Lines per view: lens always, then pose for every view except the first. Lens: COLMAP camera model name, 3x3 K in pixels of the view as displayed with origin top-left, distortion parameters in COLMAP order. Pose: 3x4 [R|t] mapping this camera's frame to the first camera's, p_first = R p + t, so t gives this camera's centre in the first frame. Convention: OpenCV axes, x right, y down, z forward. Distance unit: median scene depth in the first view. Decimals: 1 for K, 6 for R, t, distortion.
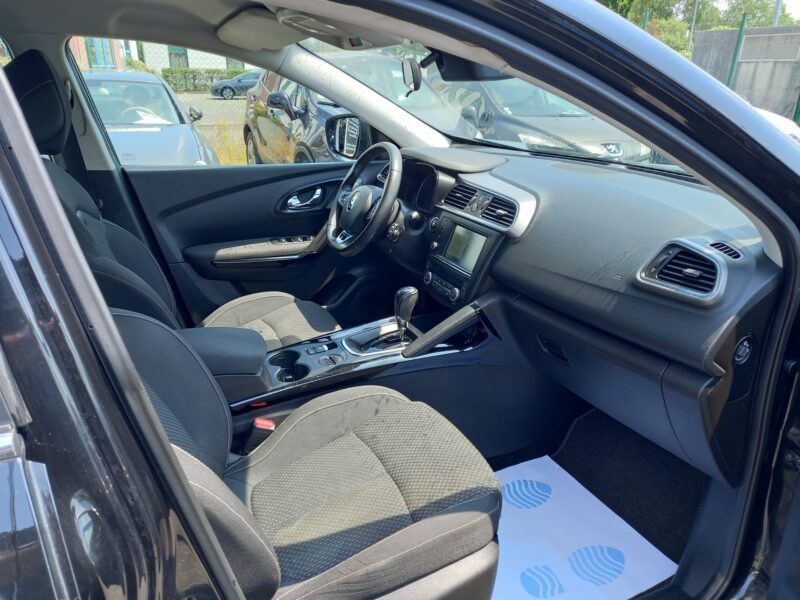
lens RADIAL K [[585.7, 0, 404.9], [0, 585.7, 288.8], [0, 0, 1]] dist [0.091252, -0.090972]
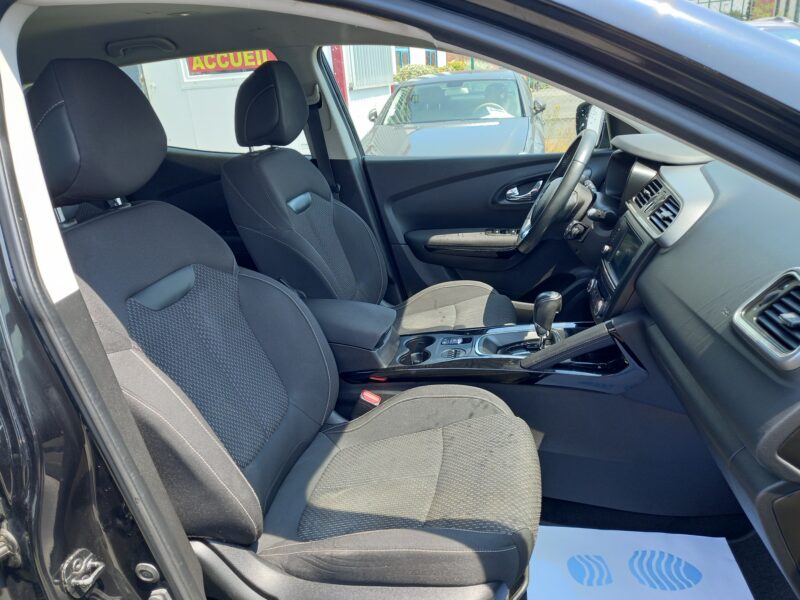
lens RADIAL K [[585.7, 0, 404.9], [0, 585.7, 288.8], [0, 0, 1]] dist [0.091252, -0.090972]
pose [[0.809819, 0.137545, -0.570329, 0.309160], [-0.129983, 0.990034, 0.054198, -0.025263], [0.572100, 0.030242, 0.819626, 0.124813]]
